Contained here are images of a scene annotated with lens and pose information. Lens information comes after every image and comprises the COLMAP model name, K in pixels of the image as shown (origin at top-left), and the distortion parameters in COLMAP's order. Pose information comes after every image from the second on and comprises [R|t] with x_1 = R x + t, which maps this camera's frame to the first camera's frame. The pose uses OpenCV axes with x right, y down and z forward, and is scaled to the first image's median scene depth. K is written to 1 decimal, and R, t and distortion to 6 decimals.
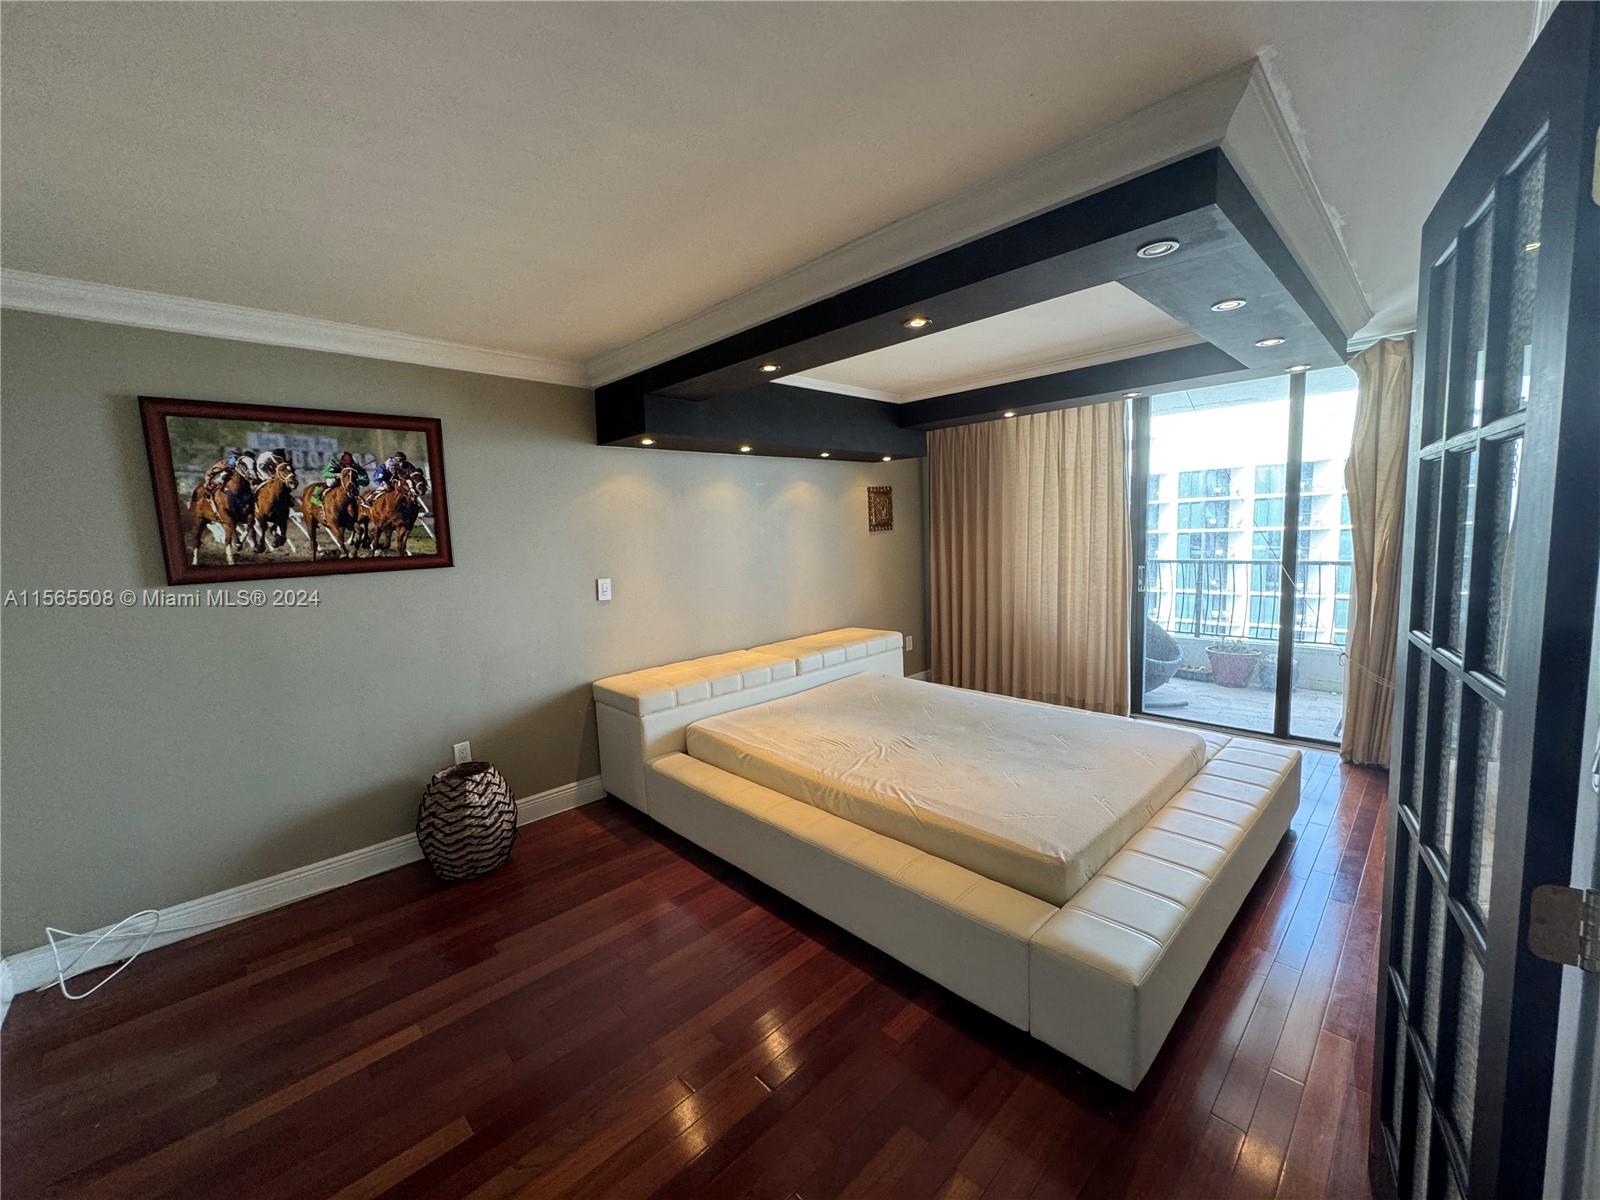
lens RADIAL K [[642.6, 0, 805.5], [0, 642.6, 596.6], [0, 0, 1]] dist [-0.001867, 0.000332]
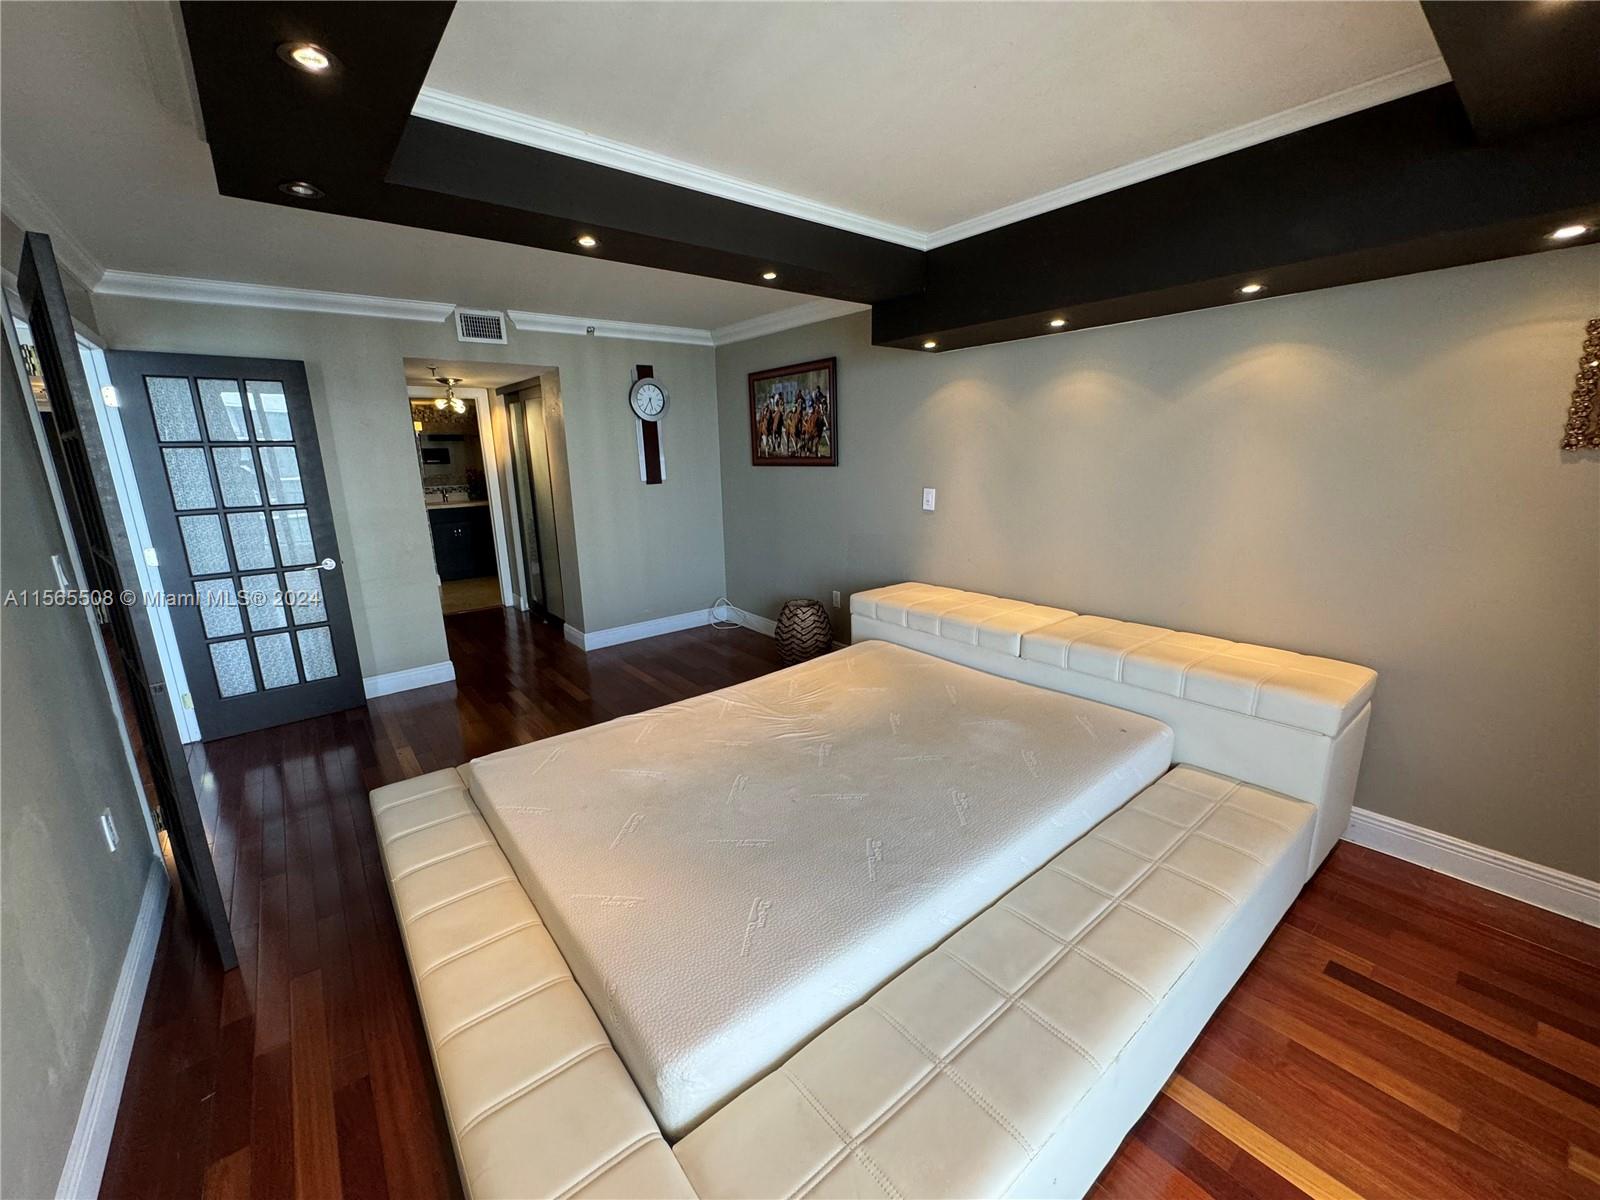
lens RADIAL K [[642.6, 0, 798.9], [0, 642.6, 597.1], [0, 0, 1]] dist [-0.001867, 0.000332]
pose [[-0.101526, 0.262372, -0.959611, 0.969902], [-0.083345, 0.958961, 0.271012, -0.161183], [0.991335, 0.107494, -0.075492, 1.167931]]
